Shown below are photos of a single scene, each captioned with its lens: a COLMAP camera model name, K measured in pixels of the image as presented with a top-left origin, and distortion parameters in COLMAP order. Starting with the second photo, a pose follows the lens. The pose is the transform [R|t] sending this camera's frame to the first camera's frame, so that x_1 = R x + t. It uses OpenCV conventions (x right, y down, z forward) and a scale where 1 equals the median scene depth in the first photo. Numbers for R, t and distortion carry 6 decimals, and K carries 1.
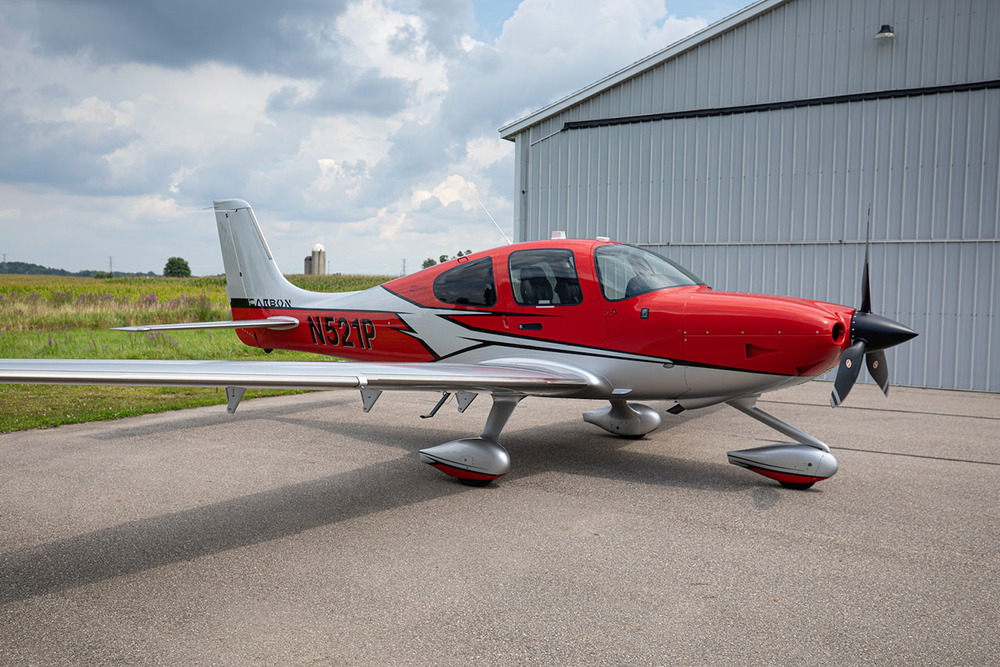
lens RADIAL K [[922.3, 0, 500.0], [0, 922.3, 333.5], [0, 0, 1]] dist [0.022733, 0.006977]
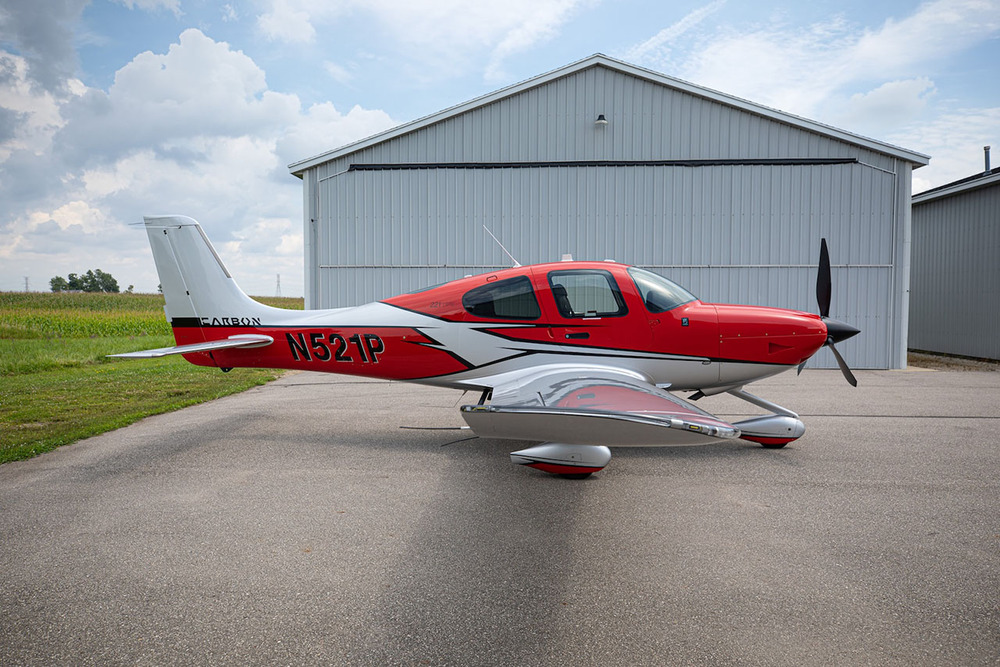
lens RADIAL K [[692.0, 0, 500.0], [0, 692.0, 333.5], [0, 0, 1]] dist [0.006063, 0.005507]
pose [[0.876174, -0.036446, 0.480615, -0.363977], [0.036494, 0.999291, 0.009248, -0.017013], [-0.480611, 0.009437, 0.876883, 0.214322]]
